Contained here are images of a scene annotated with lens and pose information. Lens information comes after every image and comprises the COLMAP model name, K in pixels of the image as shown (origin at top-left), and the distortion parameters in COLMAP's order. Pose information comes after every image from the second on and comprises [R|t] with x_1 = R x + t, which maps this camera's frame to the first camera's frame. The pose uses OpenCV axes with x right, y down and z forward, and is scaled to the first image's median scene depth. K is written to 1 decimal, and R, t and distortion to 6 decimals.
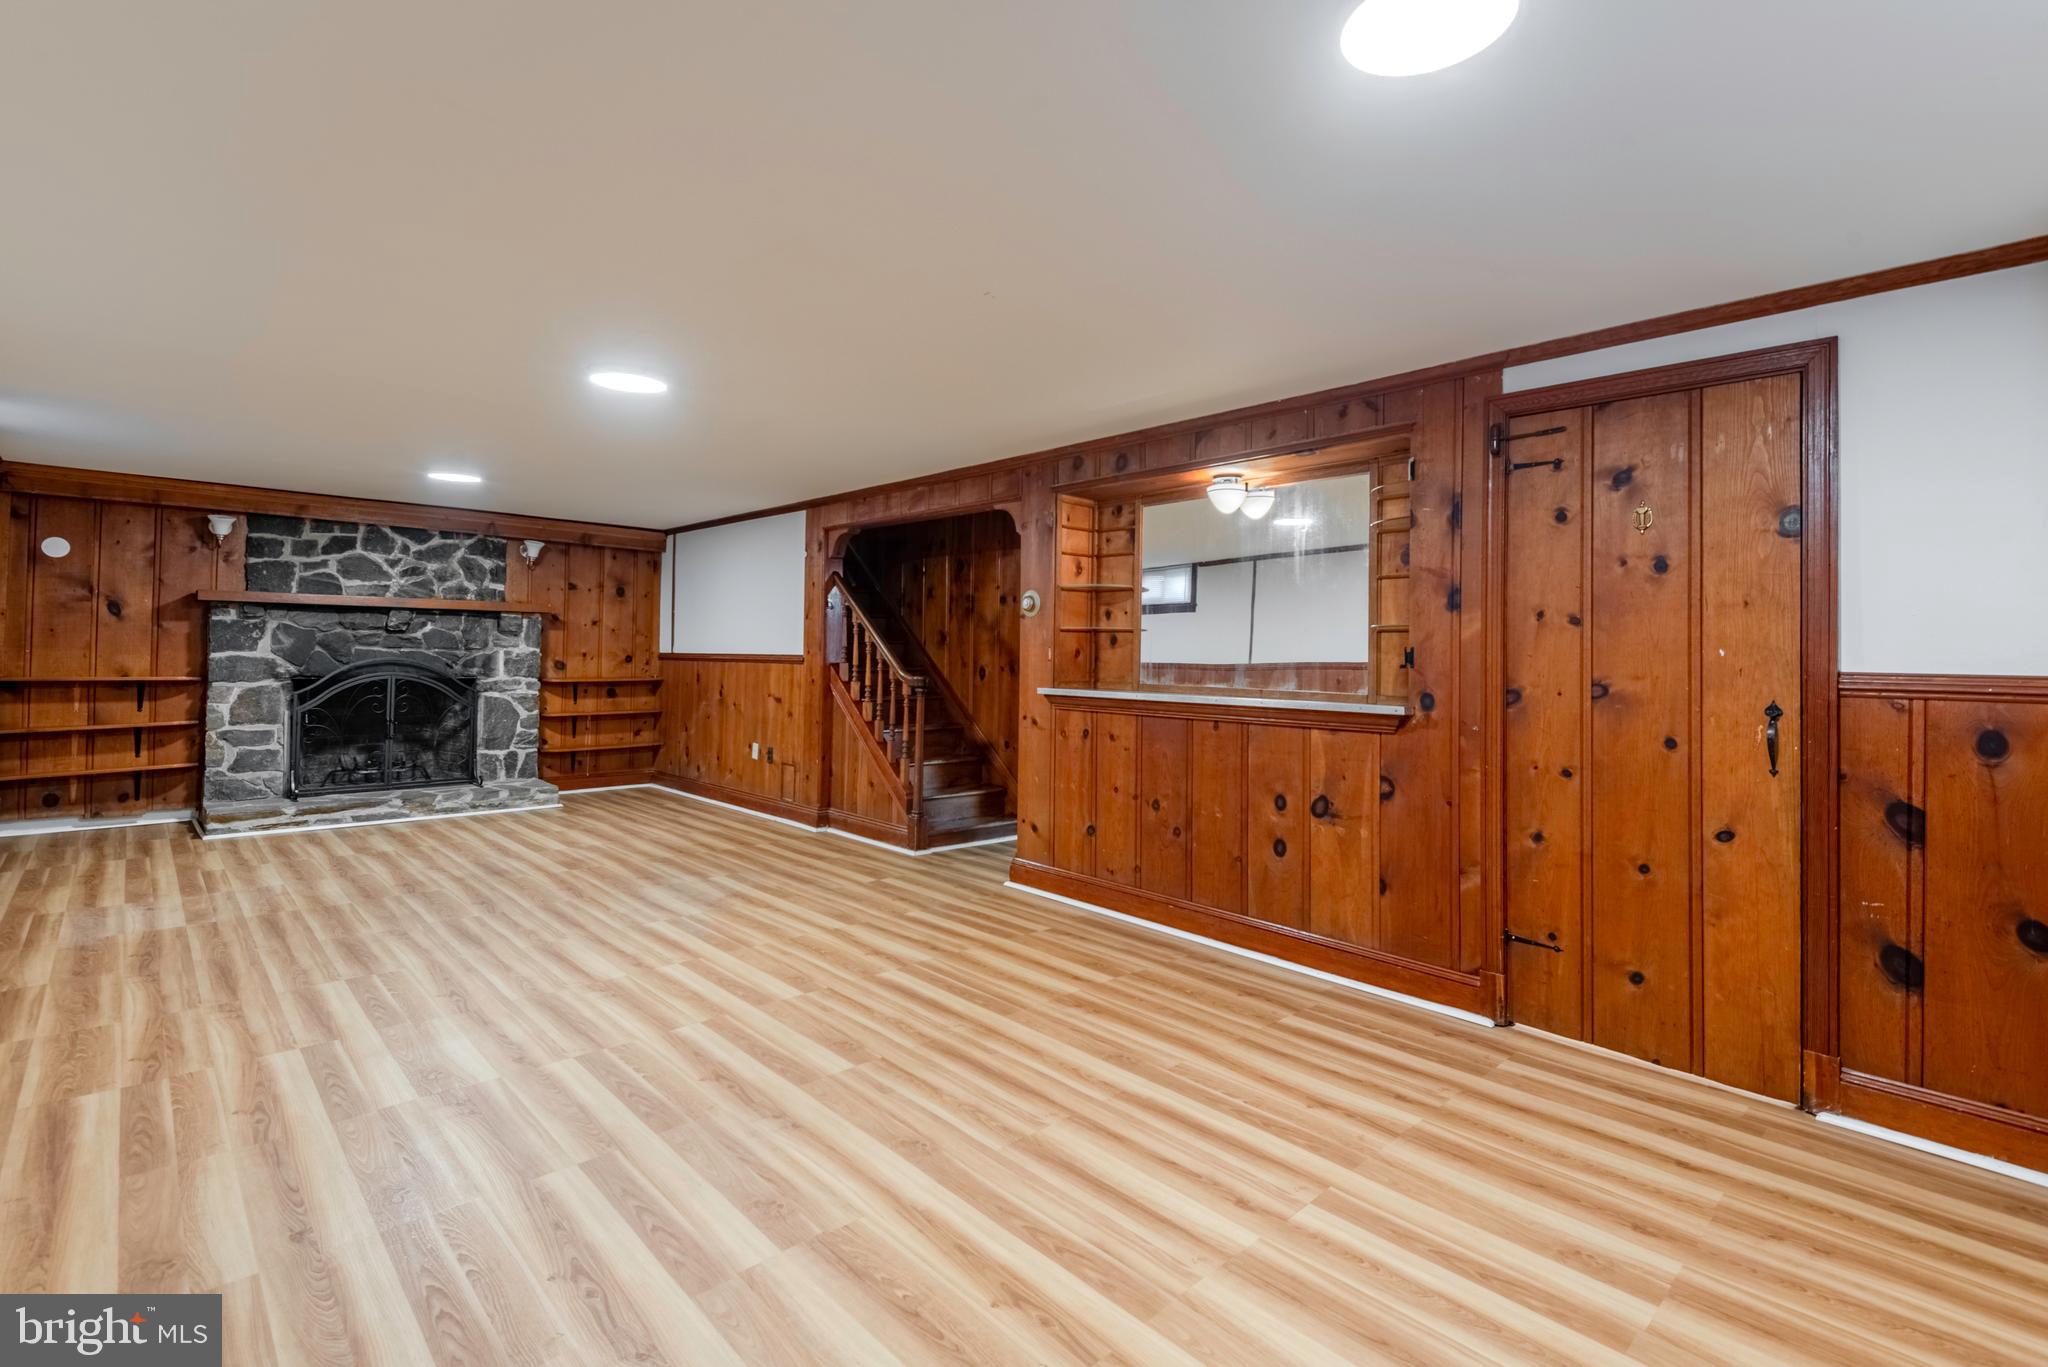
lens RADIAL K [[920.1, 0, 1017.1], [0, 920.1, 634.3], [0, 0, 1]] dist [0.023910, -0.011339]
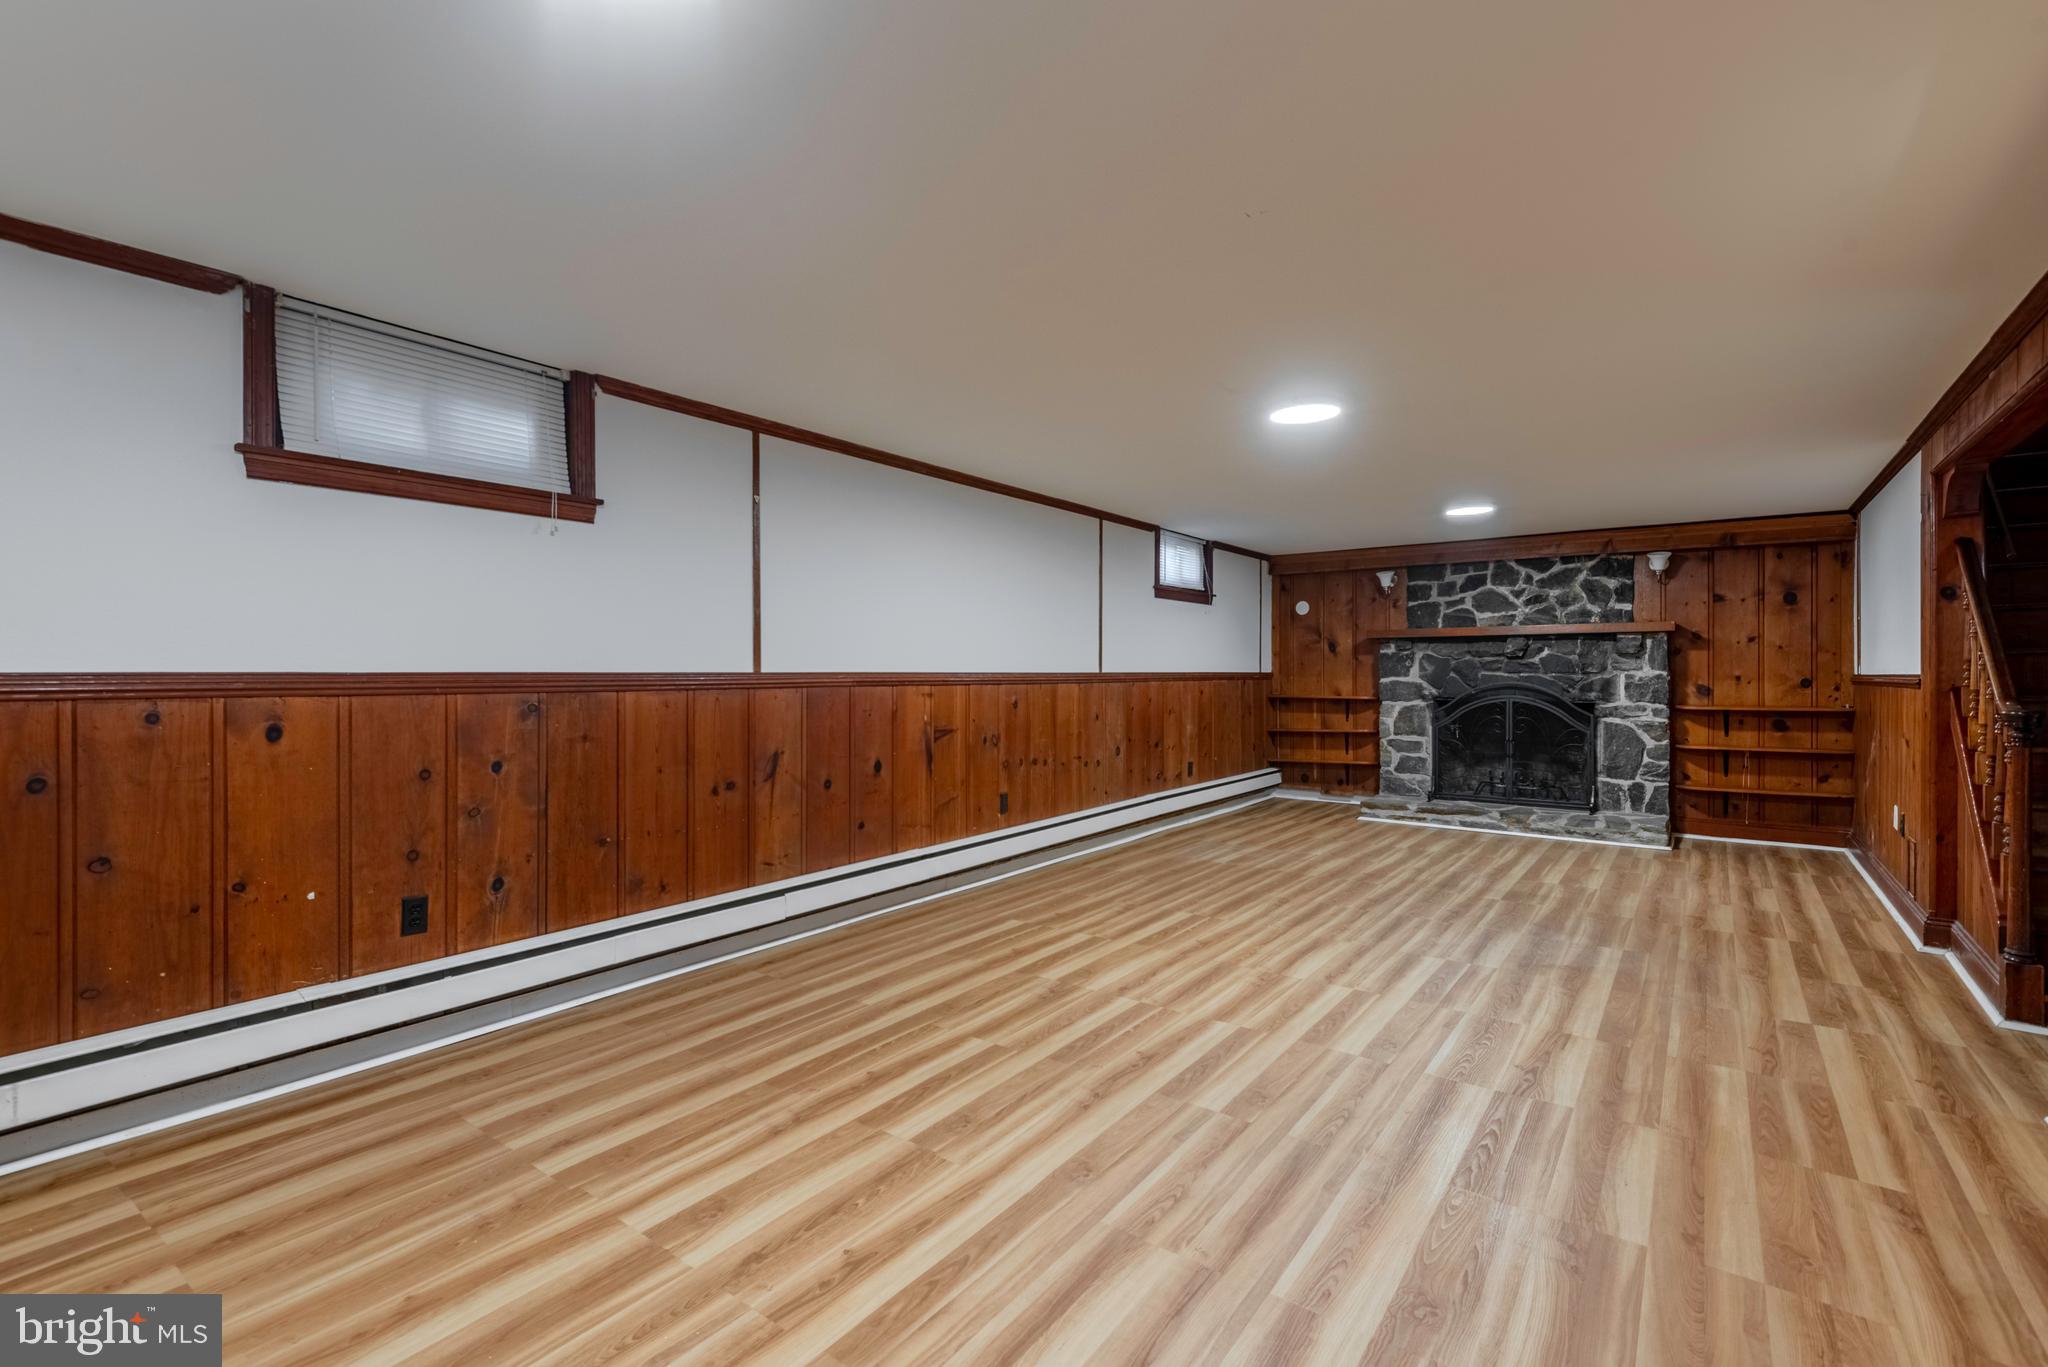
lens RADIAL K [[920.1, 0, 1038.1], [0, 920.1, 675.4], [0, 0, 1]] dist [0.023910, -0.011339]
pose [[0.190629, -0.010835, -0.981602, 0.296134], [0.024177, 0.999688, -0.006339, 0.011980], [0.981364, -0.022524, 0.190831, 0.272327]]
